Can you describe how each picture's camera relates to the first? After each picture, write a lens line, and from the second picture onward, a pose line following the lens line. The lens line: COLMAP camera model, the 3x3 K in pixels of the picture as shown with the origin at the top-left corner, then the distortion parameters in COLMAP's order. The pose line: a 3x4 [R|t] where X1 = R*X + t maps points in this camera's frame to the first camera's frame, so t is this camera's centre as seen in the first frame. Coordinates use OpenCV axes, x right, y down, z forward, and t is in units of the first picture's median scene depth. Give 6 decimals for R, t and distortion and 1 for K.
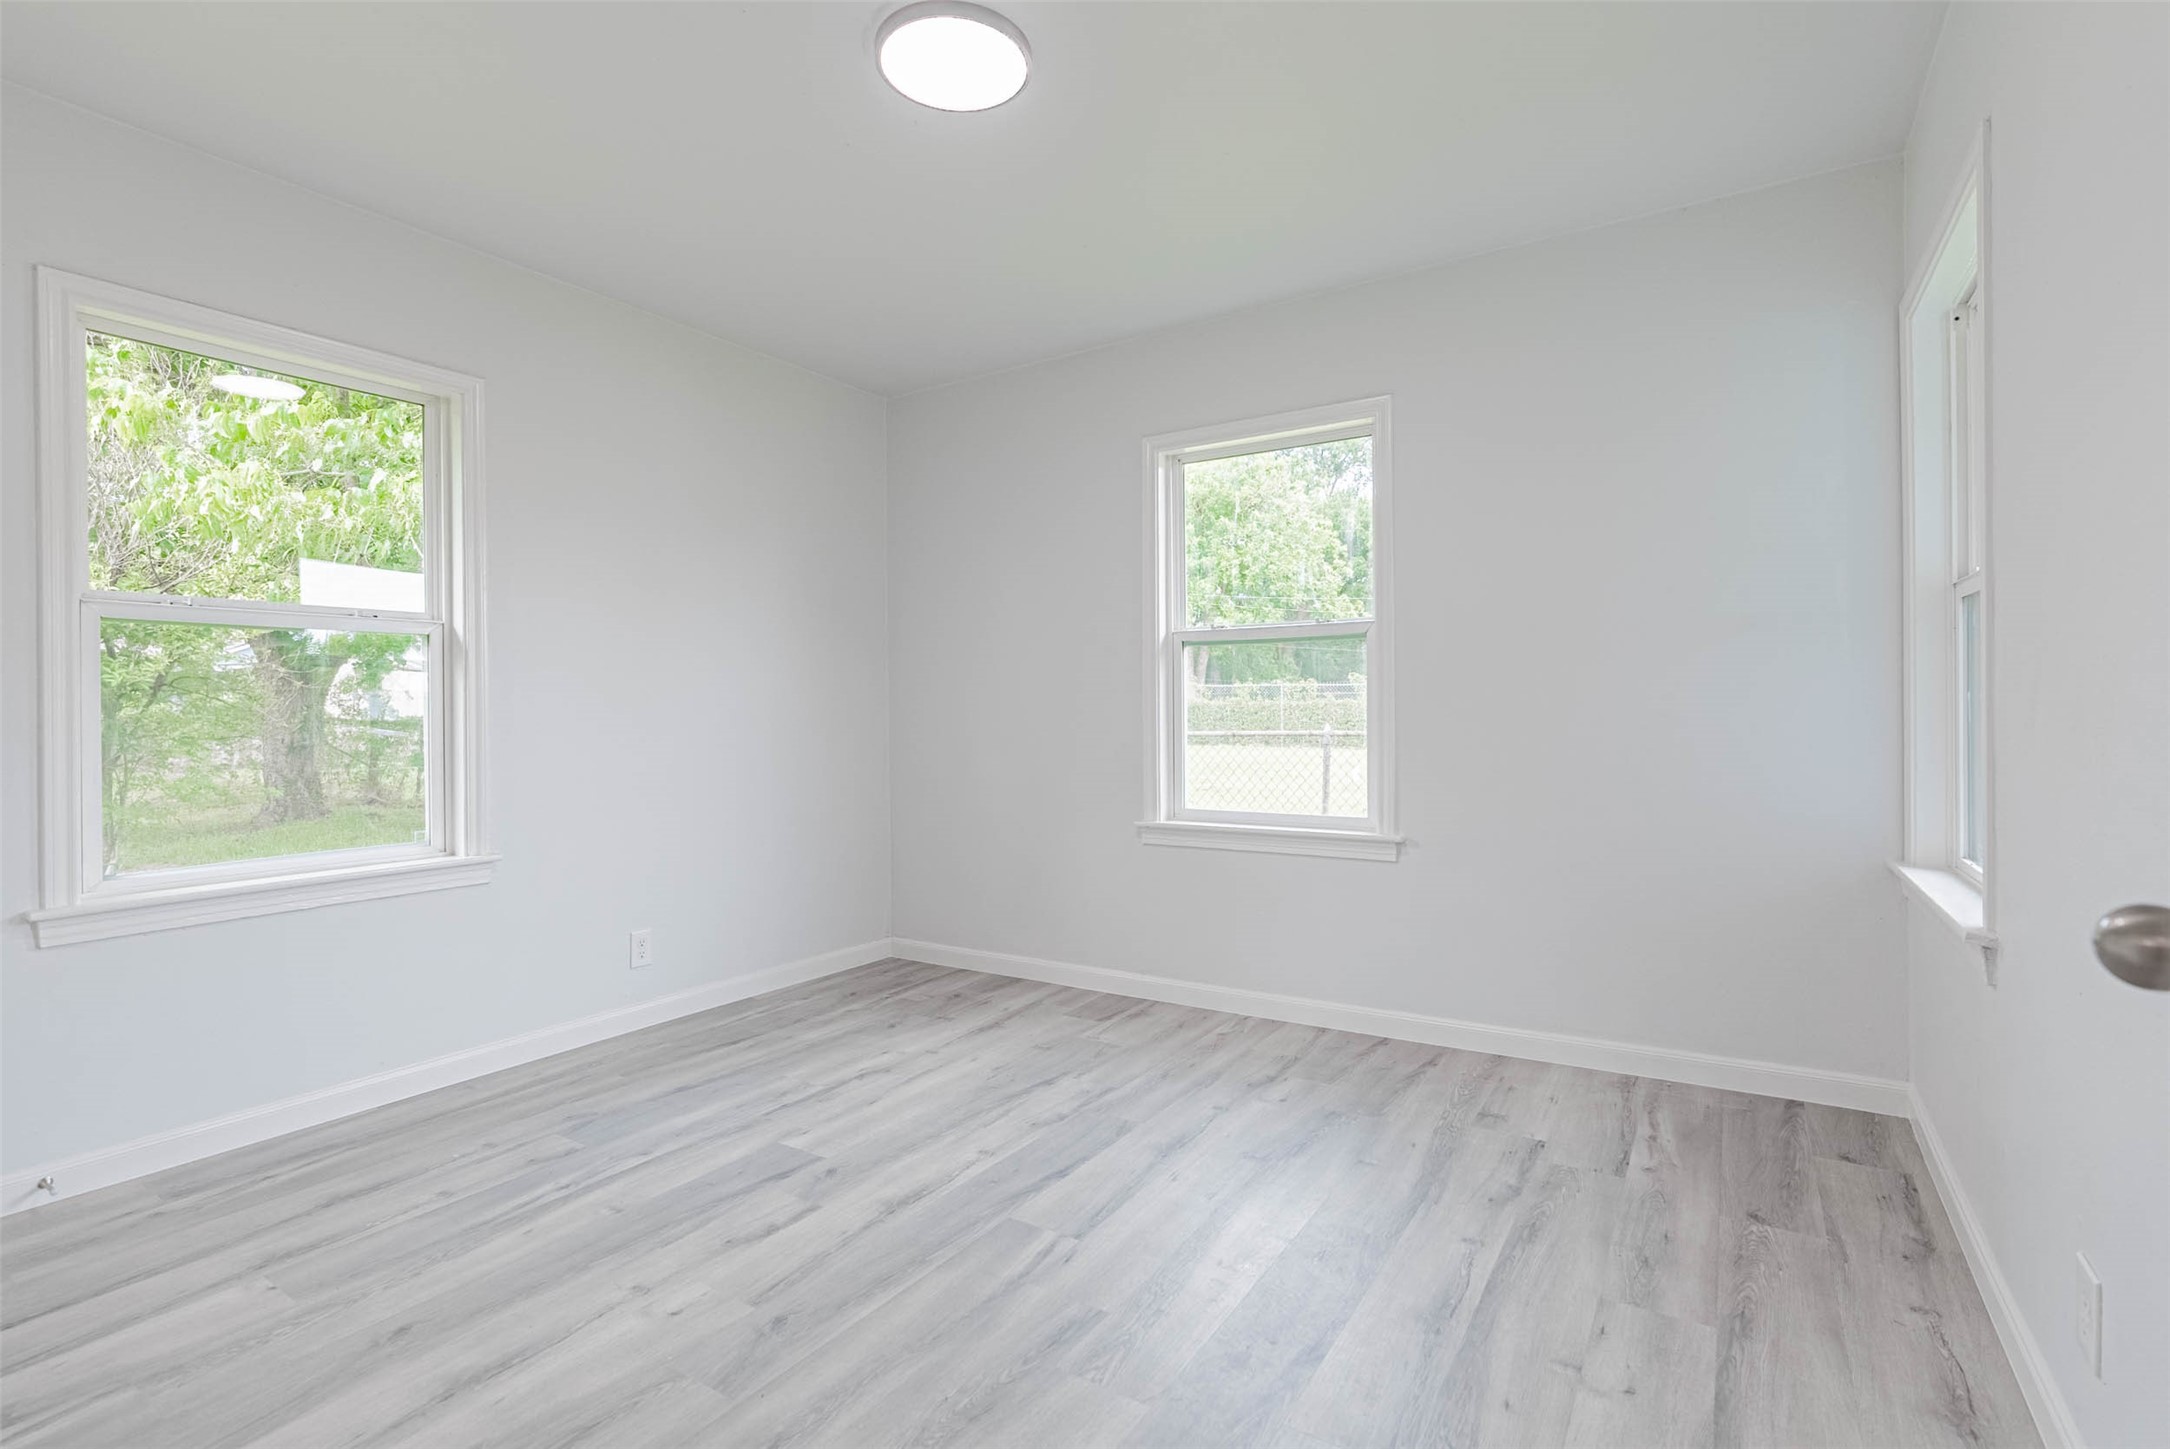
lens RADIAL K [[994.6, 0, 1106.0], [0, 994.6, 713.8], [0, 0, 1]] dist [-0.012894, 0.004315]
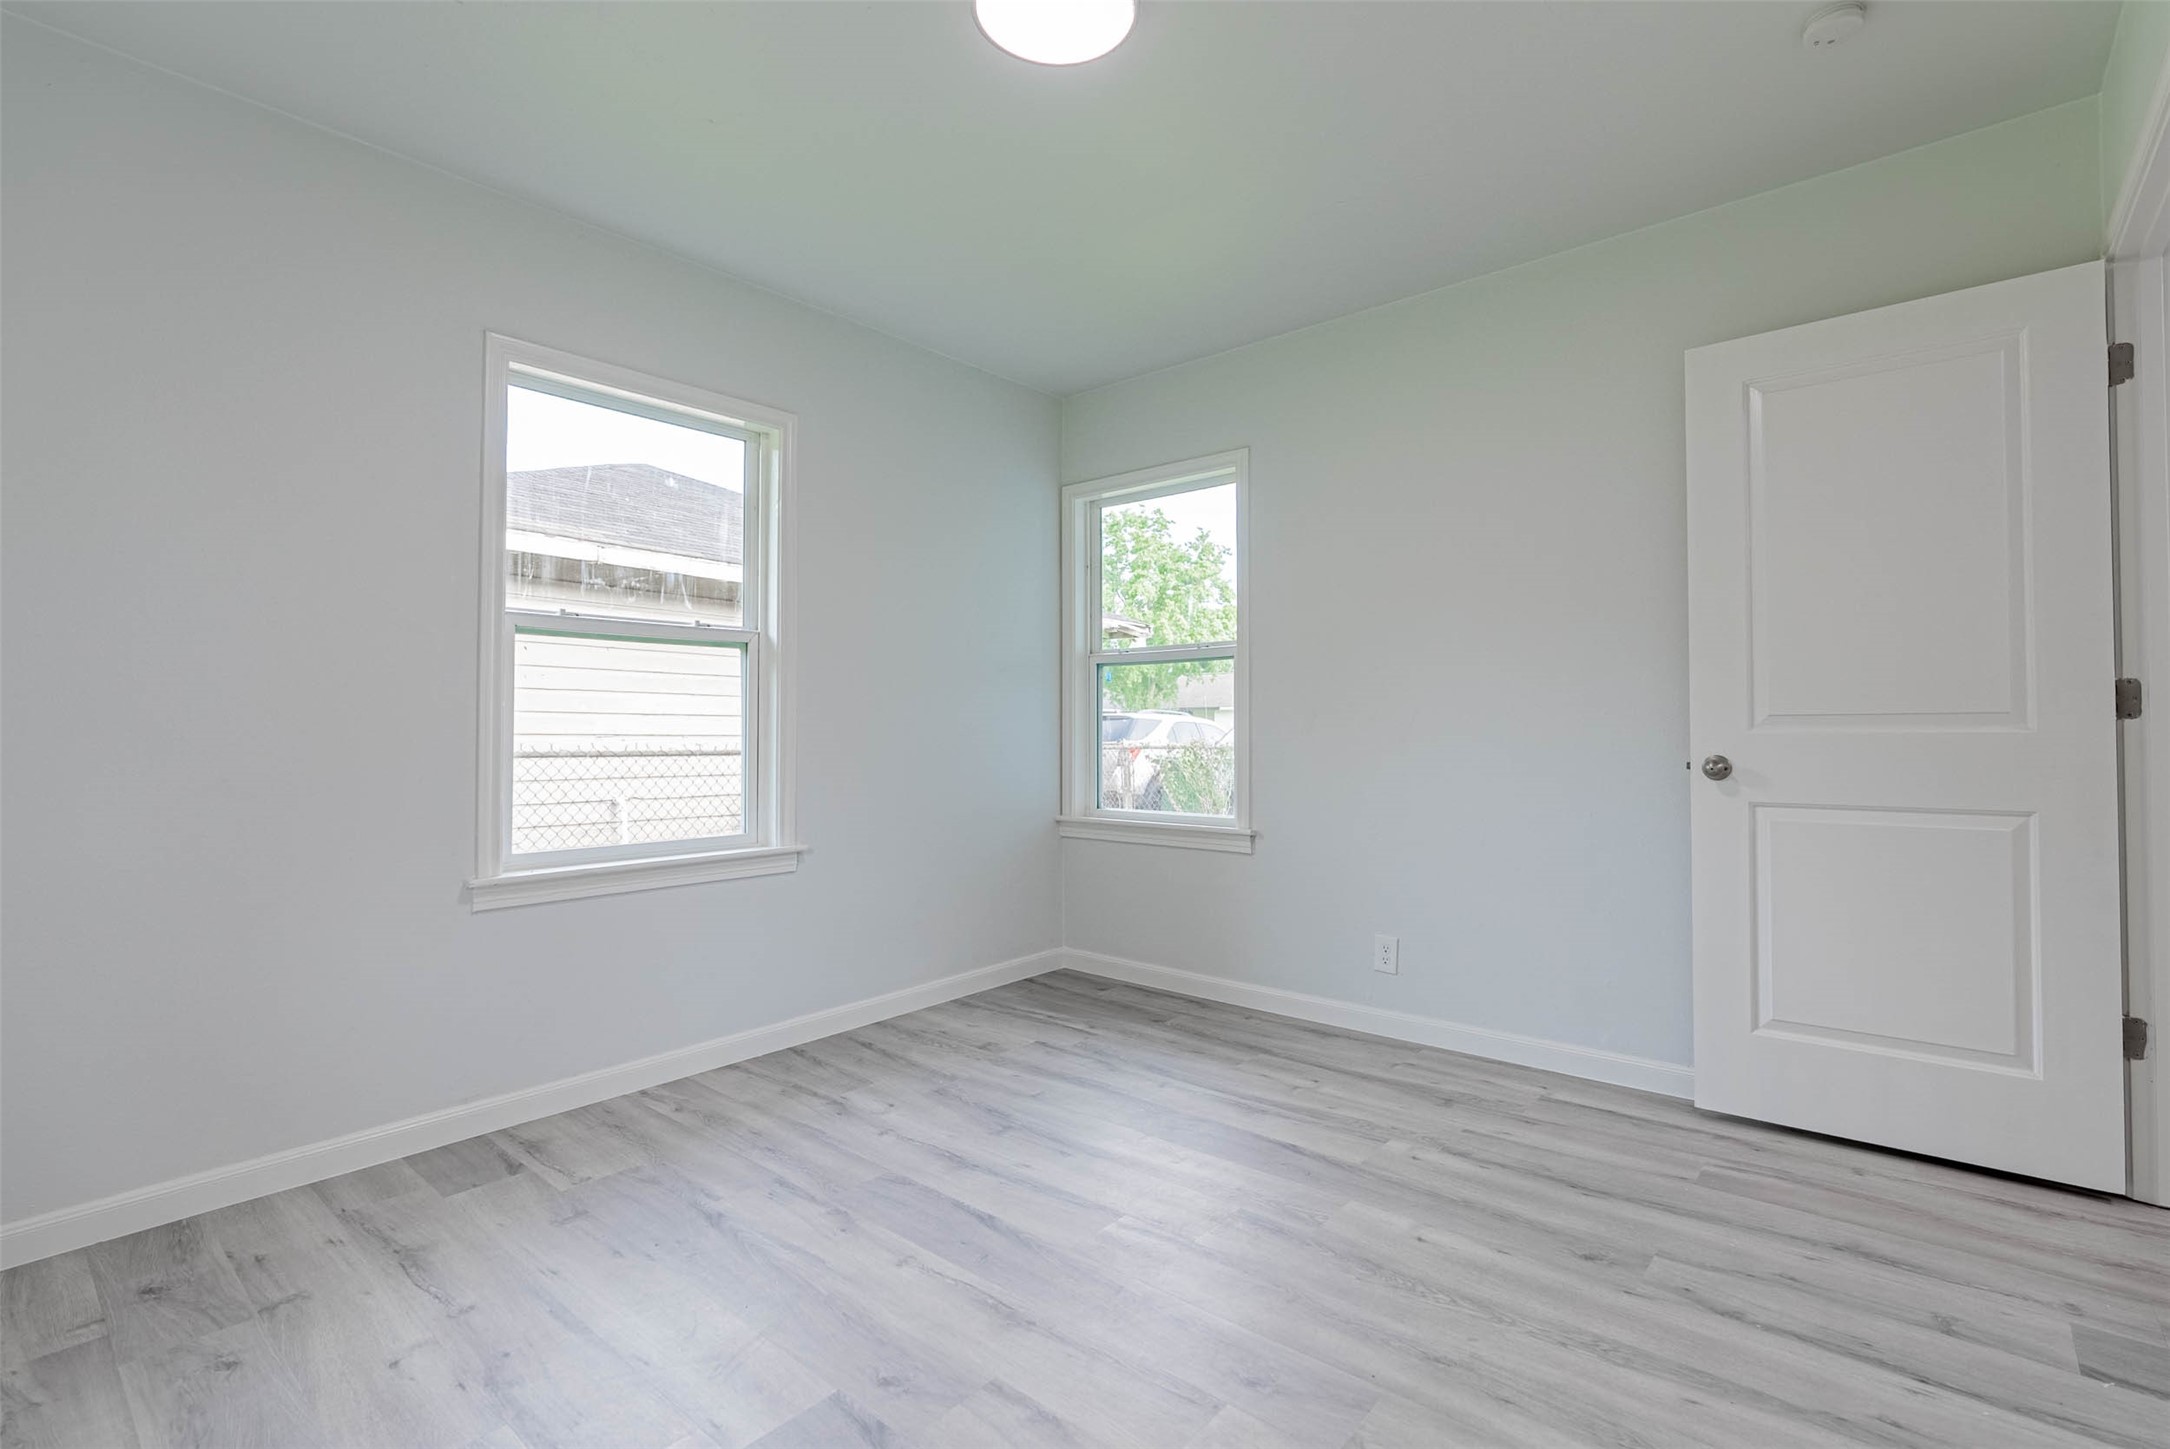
lens RADIAL K [[994.6, 0, 1106.0], [0, 994.6, 713.8], [0, 0, 1]] dist [-0.012894, 0.004315]
pose [[0.130009, 0.022907, 0.991248, -0.770113], [0.000670, 0.999731, -0.023191, 0.011078], [-0.991513, 0.003679, 0.129958, 0.614583]]
